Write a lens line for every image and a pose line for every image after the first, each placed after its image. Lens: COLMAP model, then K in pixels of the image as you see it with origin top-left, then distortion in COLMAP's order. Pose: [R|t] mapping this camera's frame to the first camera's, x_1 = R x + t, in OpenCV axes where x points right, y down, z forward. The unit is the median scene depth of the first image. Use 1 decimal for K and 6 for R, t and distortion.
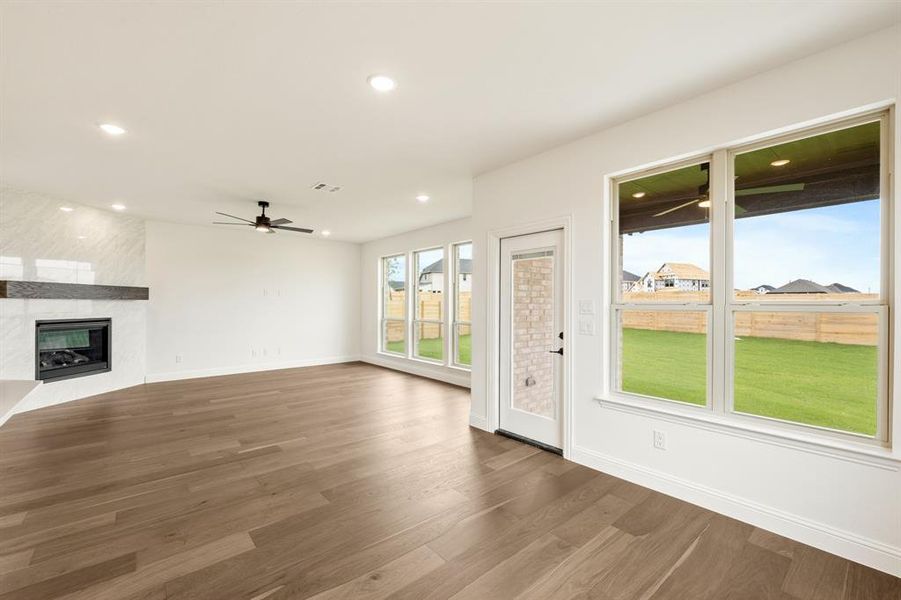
lens RADIAL K [[388.7, 0, 448.4], [0, 388.7, 303.0], [0, 0, 1]] dist [0.004262, 0.002964]
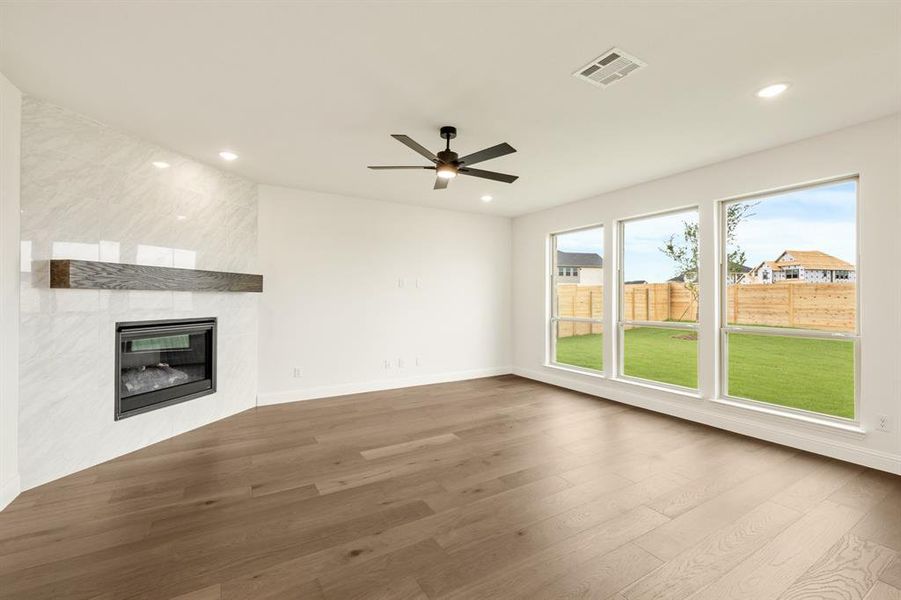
lens RADIAL K [[388.7, 0, 466.4], [0, 388.7, 293.4], [0, 0, 1]] dist [0.004262, 0.002964]
pose [[0.991584, -0.000302, -0.129465, -0.289488], [-0.000888, 0.999958, -0.009135, 0.000533], [0.129462, 0.009173, 0.991542, 0.320758]]
